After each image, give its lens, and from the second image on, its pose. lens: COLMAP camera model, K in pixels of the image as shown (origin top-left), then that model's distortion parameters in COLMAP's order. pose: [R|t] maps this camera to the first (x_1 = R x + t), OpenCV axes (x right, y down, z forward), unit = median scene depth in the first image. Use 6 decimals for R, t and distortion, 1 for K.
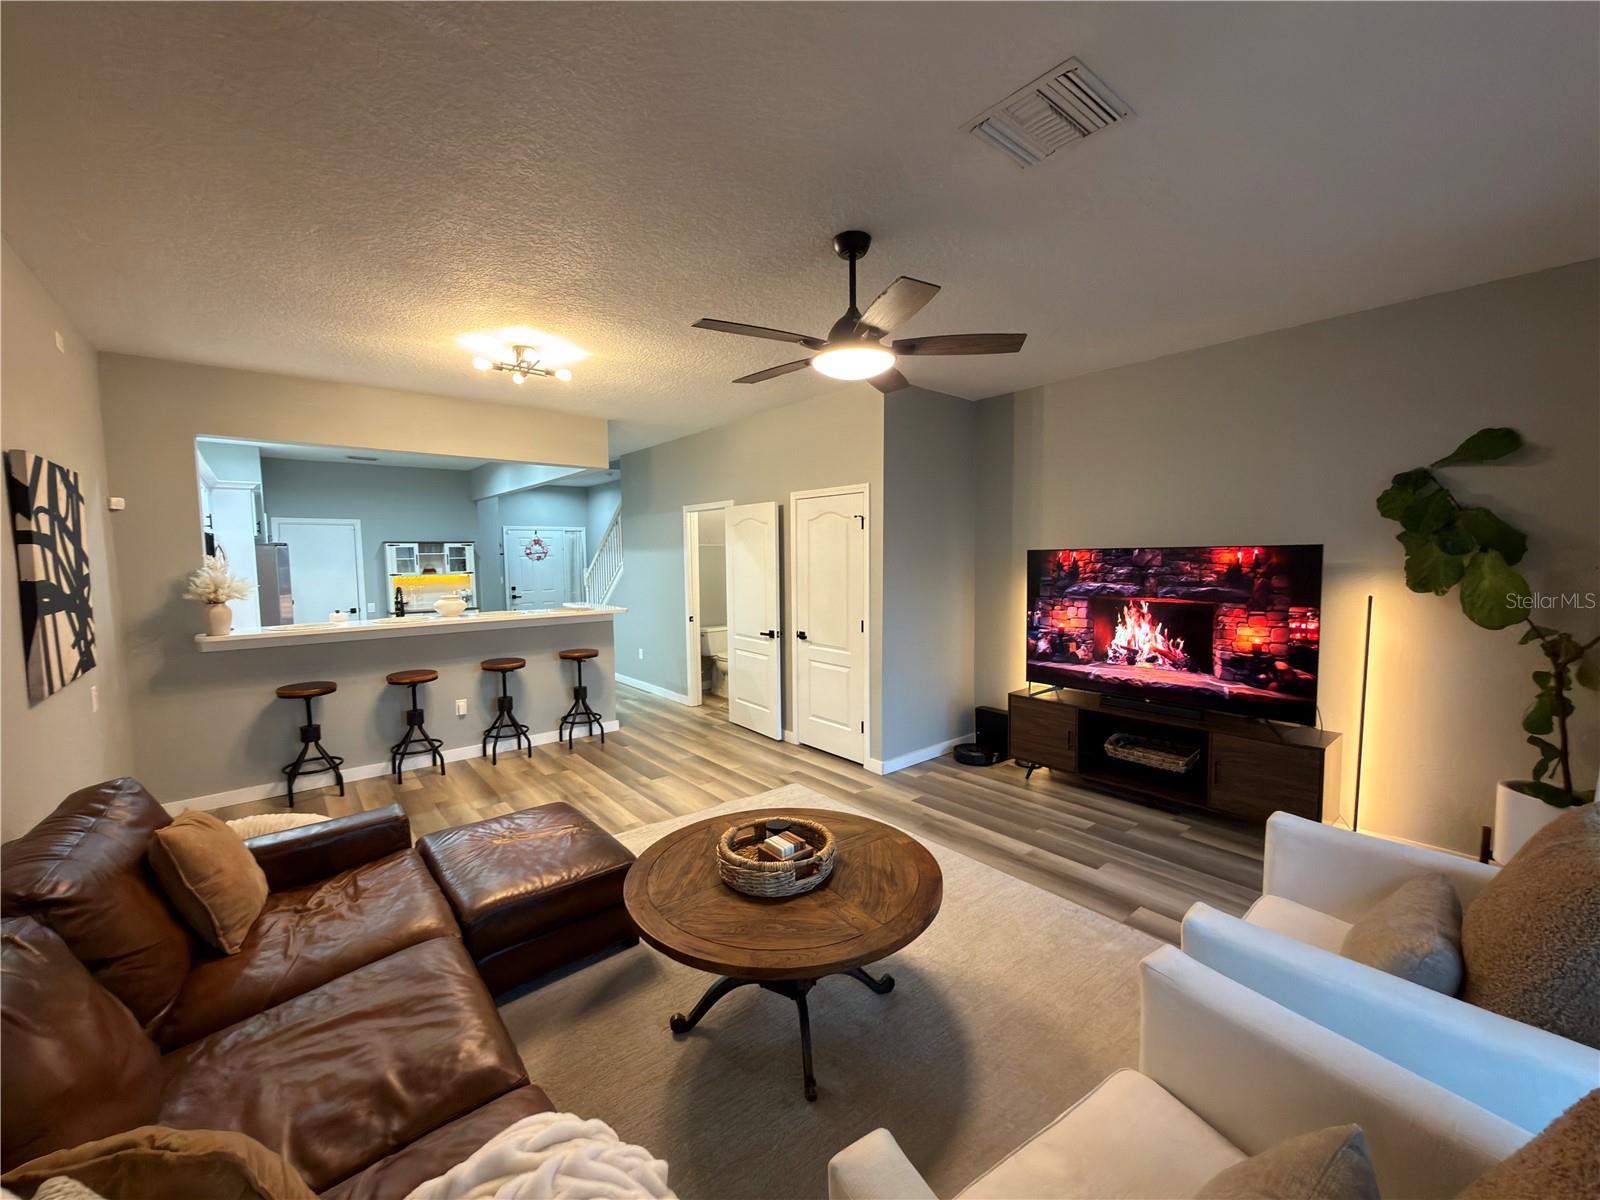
lens RADIAL K [[635.7, 0, 803.5], [0, 635.7, 599.5], [0, 0, 1]] dist [0.000620, 0.000202]
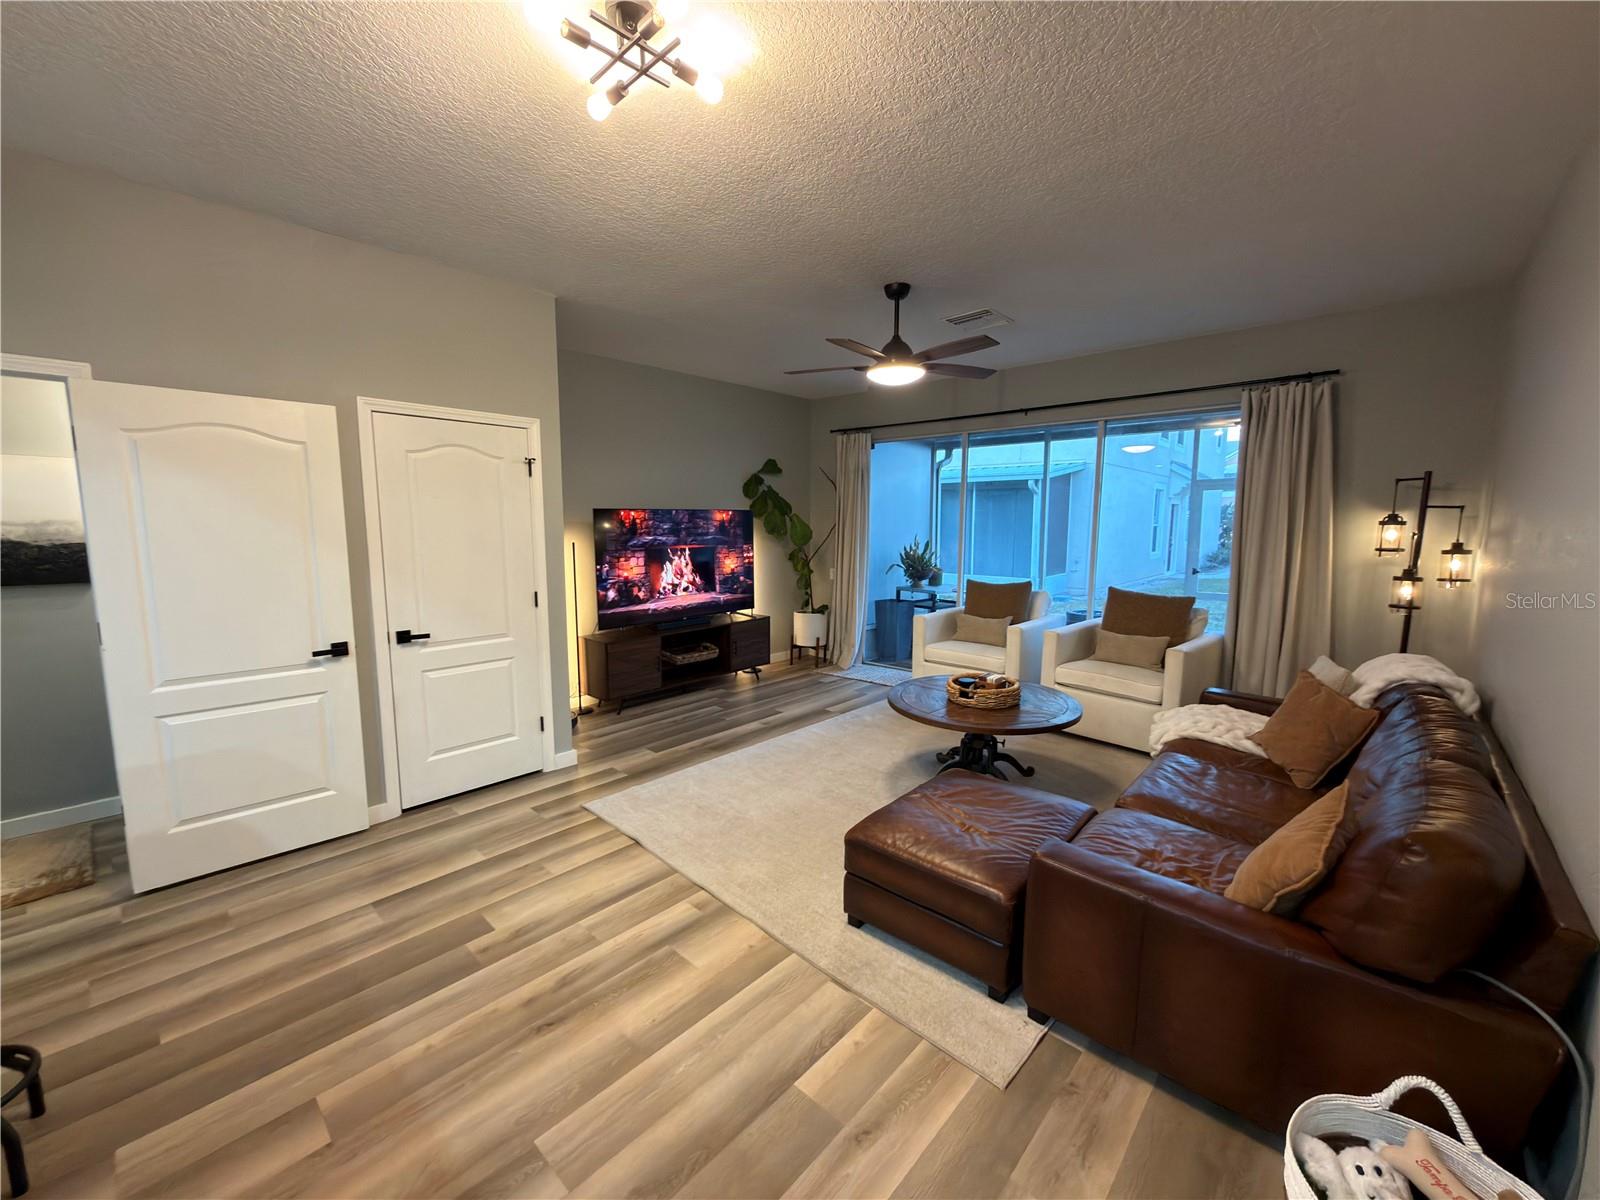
lens RADIAL K [[635.7, 0, 802.7], [0, 635.7, 602.6], [0, 0, 1]] dist [0.000620, 0.000202]
pose [[-0.132034, -0.119595, 0.984004, -0.807051], [0.068635, 0.989209, 0.129437, -0.037234], [-0.988866, 0.084627, -0.122401, 0.839809]]
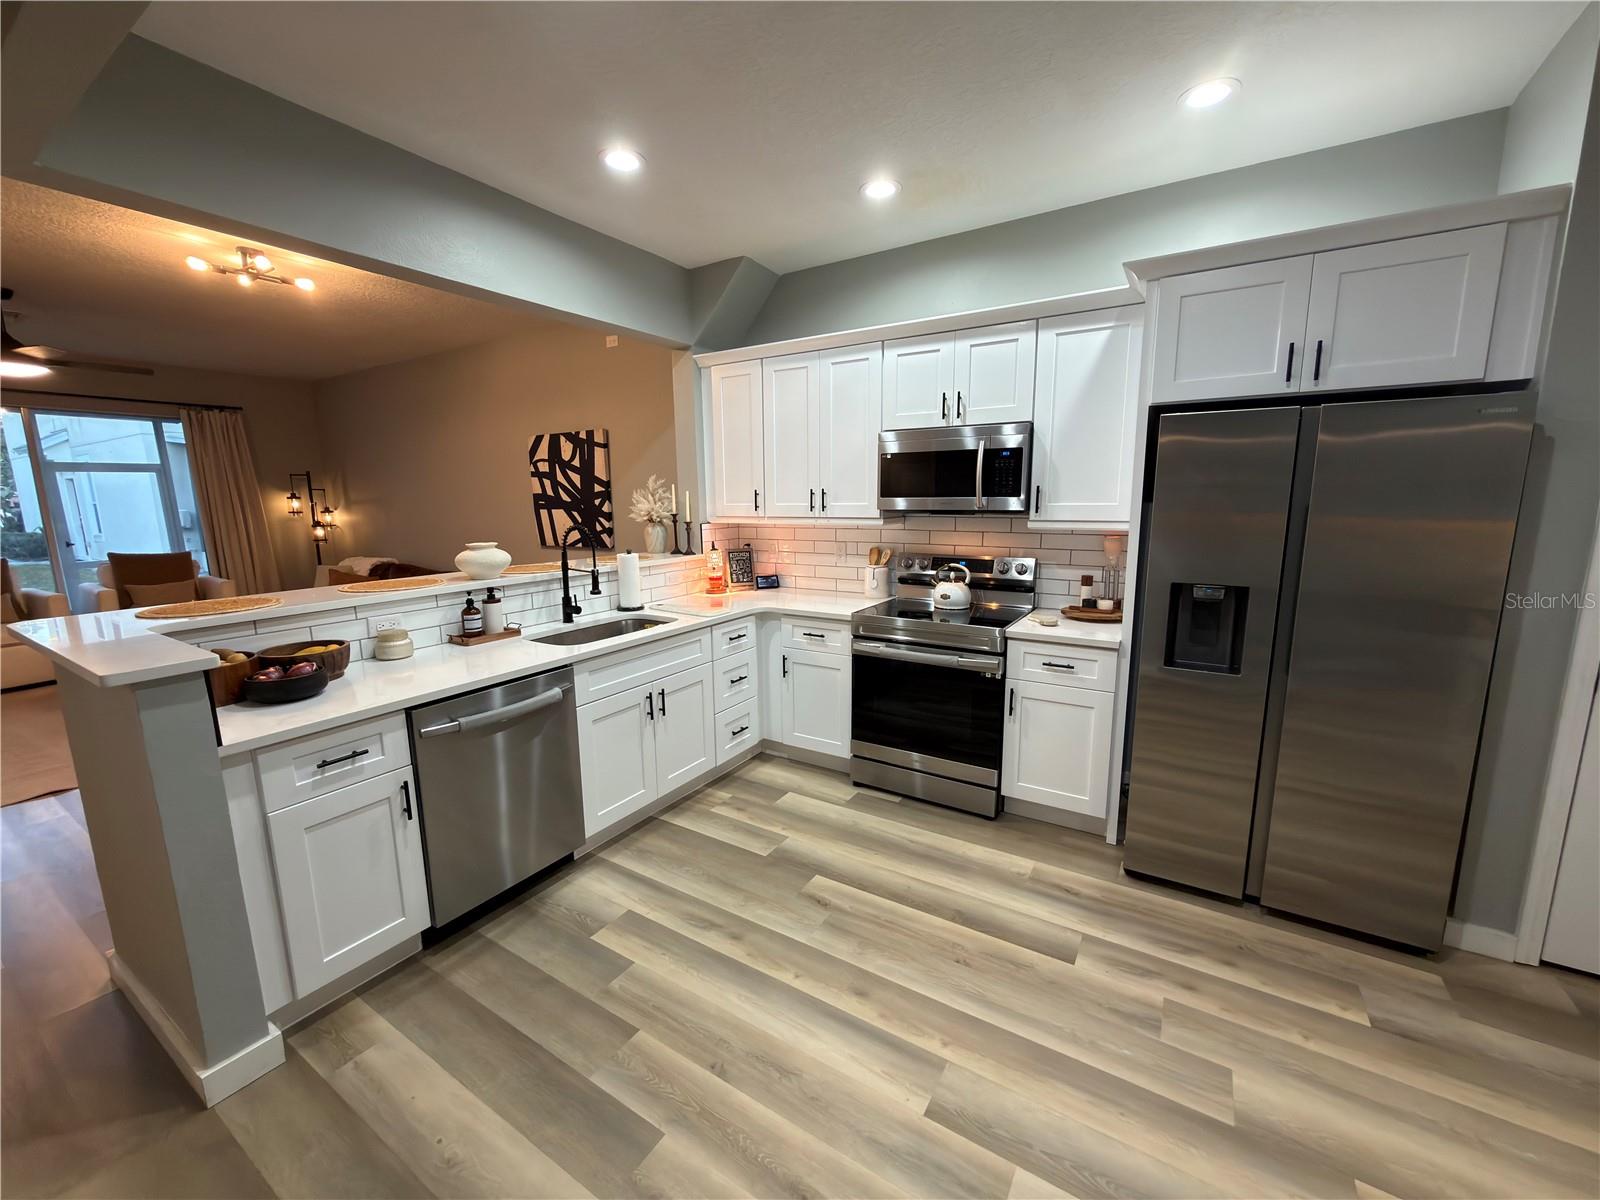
lens RADIAL K [[635.7, 0, 798.3], [0, 635.7, 600.9], [0, 0, 1]] dist [0.000620, 0.000202]
pose [[-0.951494, 0.069327, -0.299756, -0.764548], [-0.003004, 0.972142, 0.234373, -0.108125], [0.307654, 0.223905, -0.924779, 1.911585]]
